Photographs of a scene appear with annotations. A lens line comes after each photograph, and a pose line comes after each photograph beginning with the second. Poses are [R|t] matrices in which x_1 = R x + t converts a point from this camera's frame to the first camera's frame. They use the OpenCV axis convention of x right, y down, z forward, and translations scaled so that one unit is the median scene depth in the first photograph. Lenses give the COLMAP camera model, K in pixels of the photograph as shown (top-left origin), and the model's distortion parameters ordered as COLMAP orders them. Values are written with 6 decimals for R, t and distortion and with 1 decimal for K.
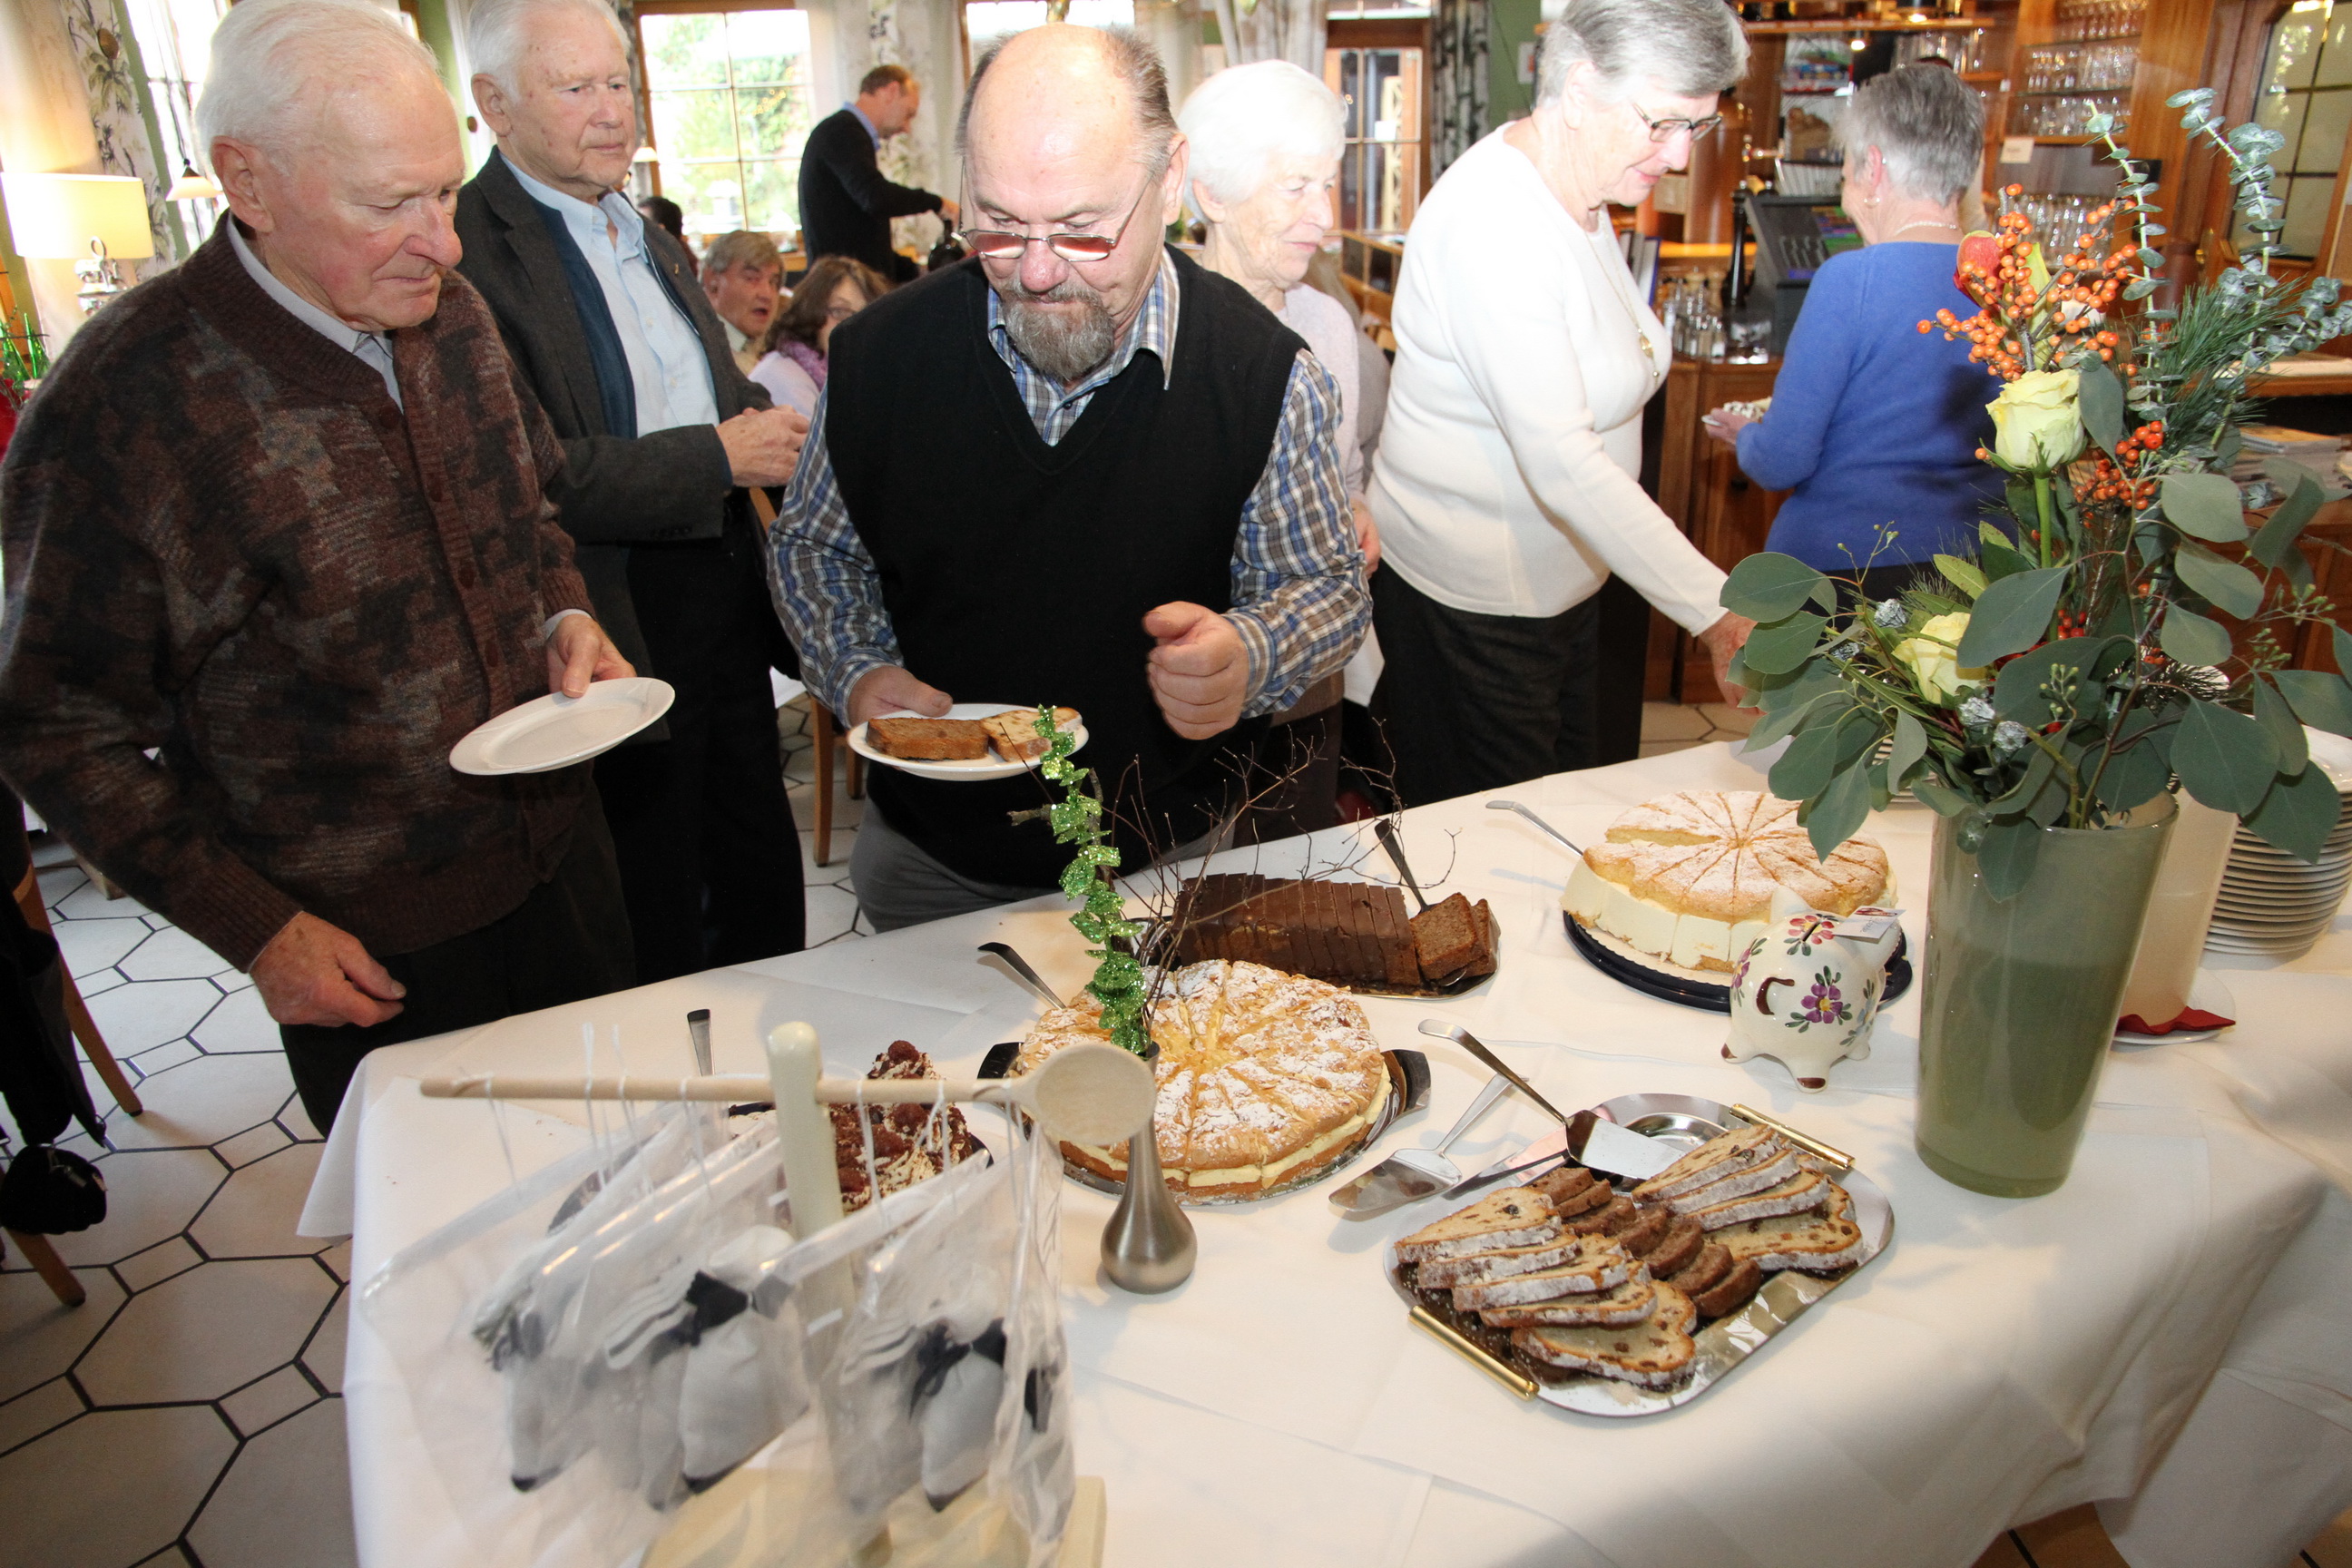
lens RADIAL K [[1647.0, 0, 1198.7], [0, 1647.0, 784.4], [0, 0, 1]] dist [-0.096651, 0.064867]
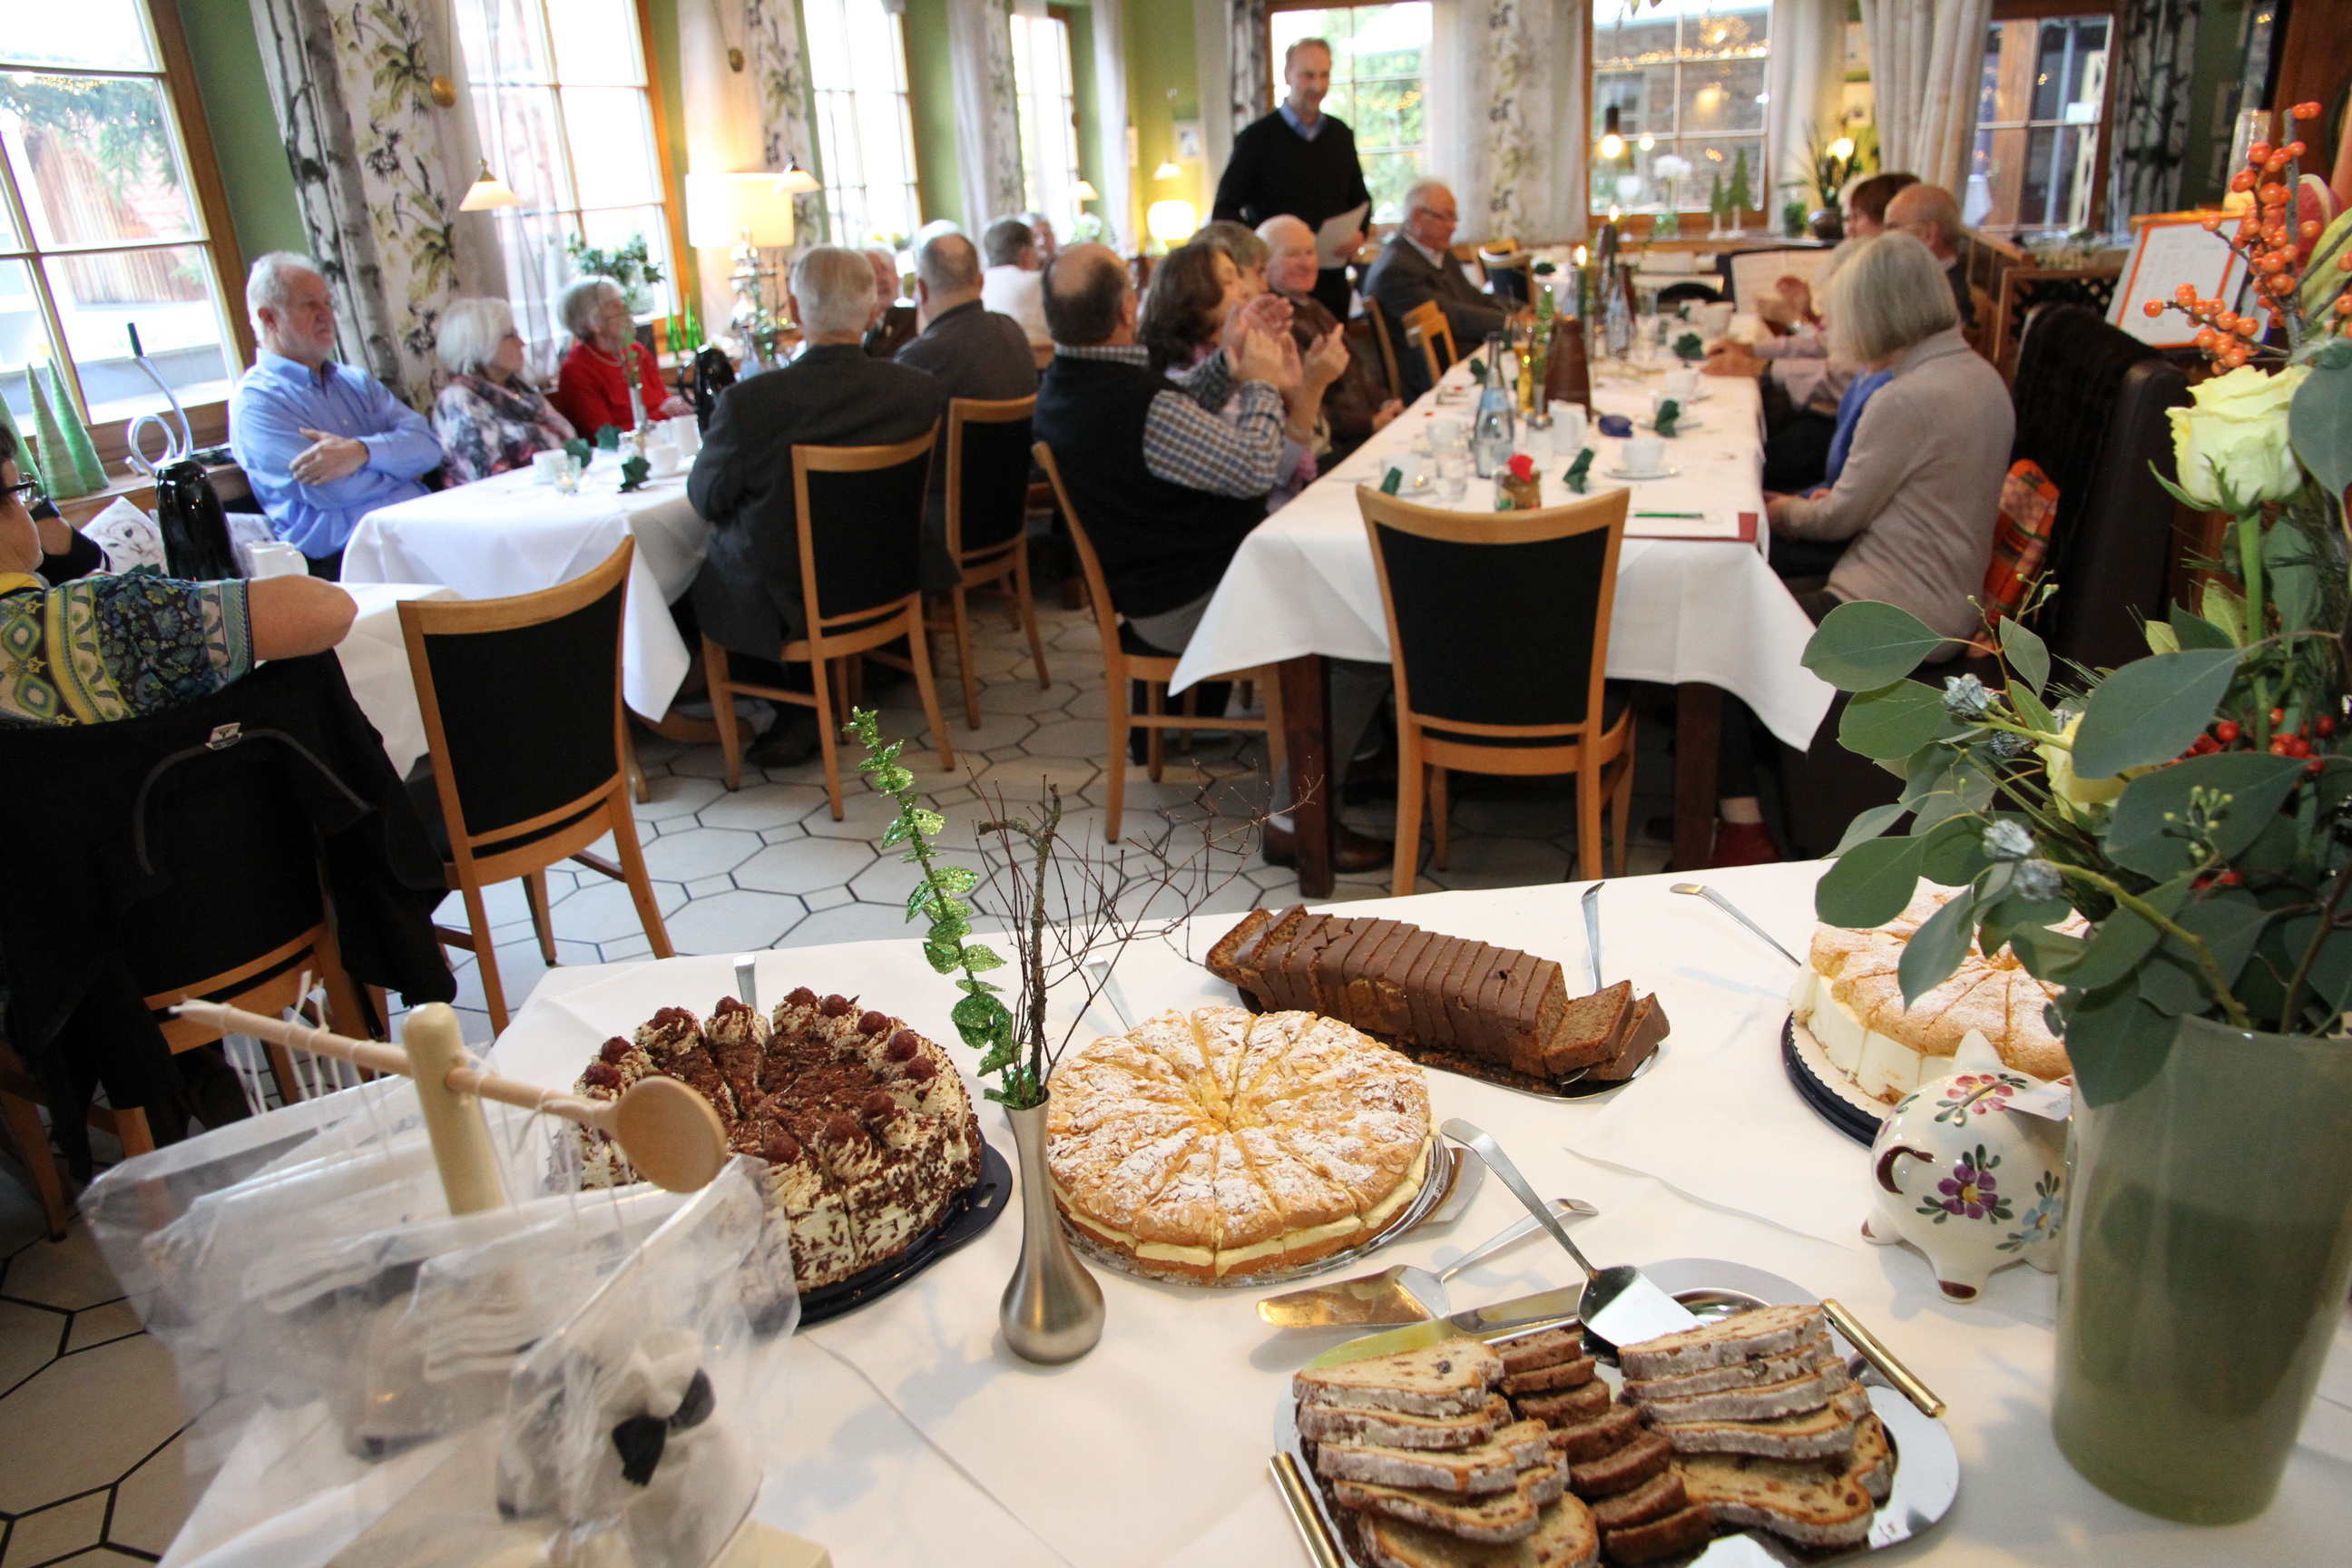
lens RADIAL K [[1647.0, 0, 1174.9], [0, 1647.0, 789.9], [0, 0, 1]] dist [-0.096651, 0.064867]
pose [[0.926362, 0.110315, -0.360117, 0.246050], [-0.108020, 0.993794, 0.026560, -0.029215], [0.360812, 0.014295, 0.932529, 0.127832]]
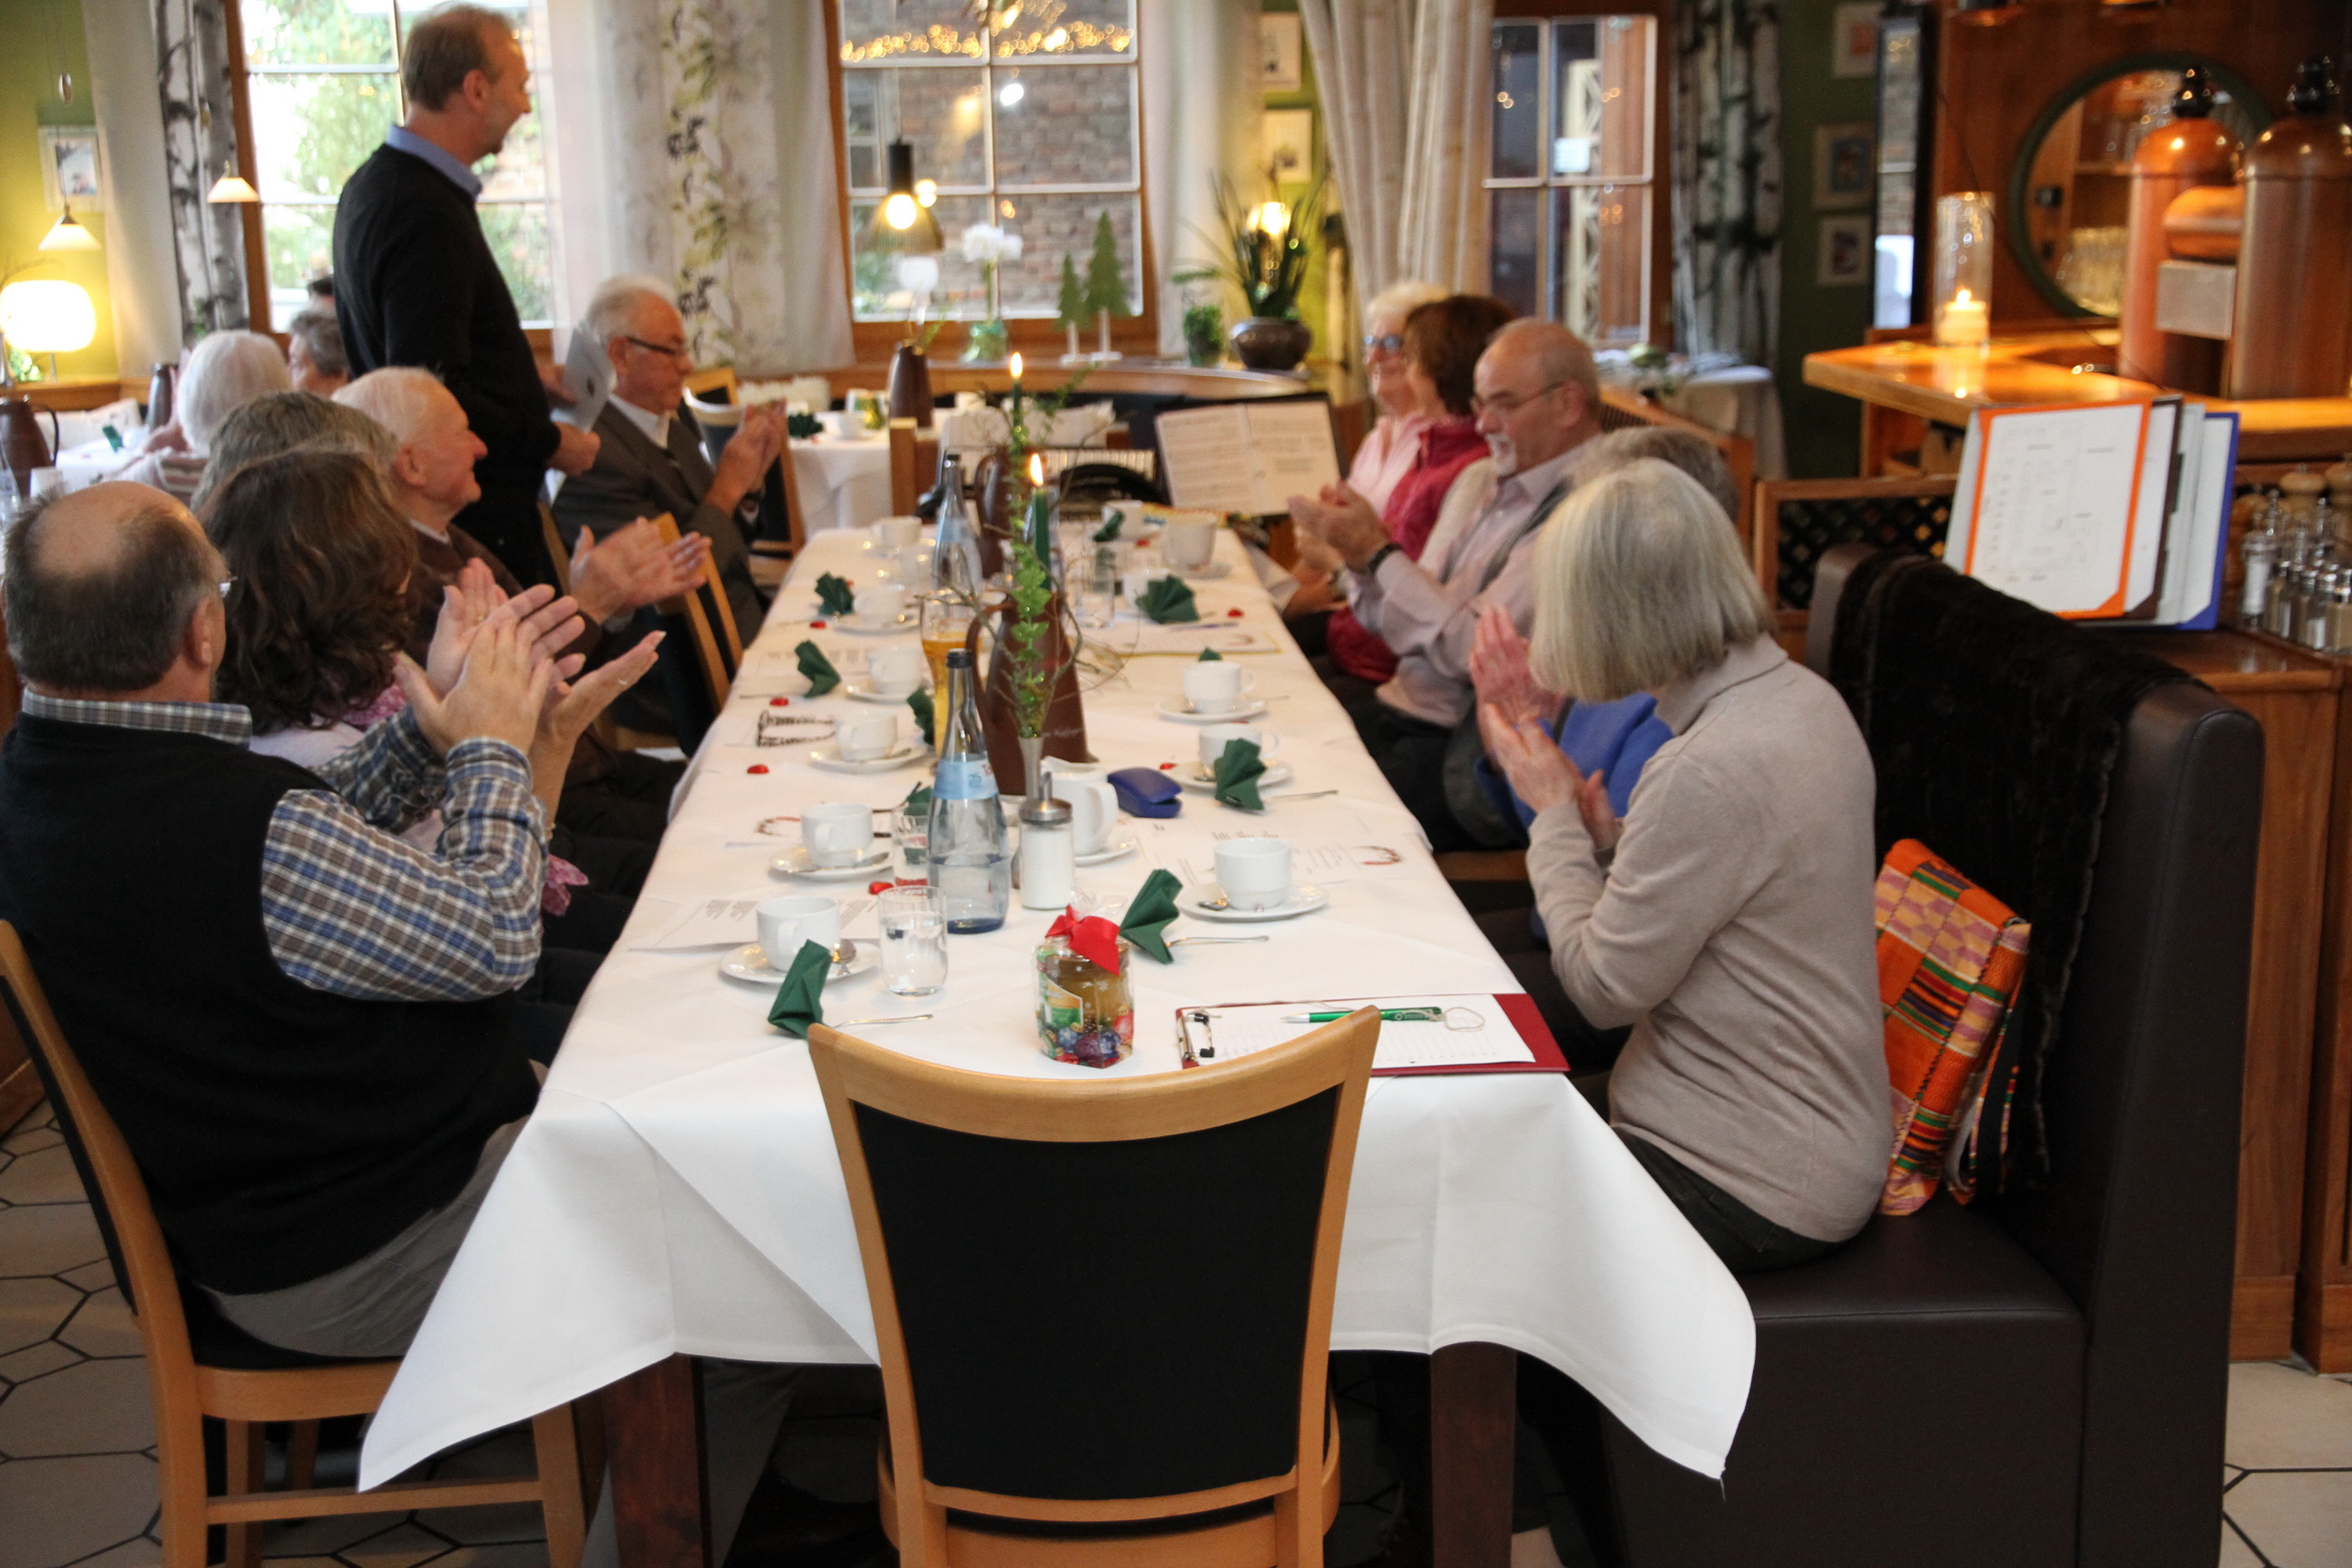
lens RADIAL K [[2978.8, 0, 1180.0], [0, 2978.8, 779.0], [0, 0, 1]] dist [0.078531, 0.000000]
pose [[0.999846, 0.009118, -0.015003, -0.075570], [-0.011581, 0.984802, -0.173295, -0.214662], [0.013195, 0.173442, 0.984756, 0.372231]]
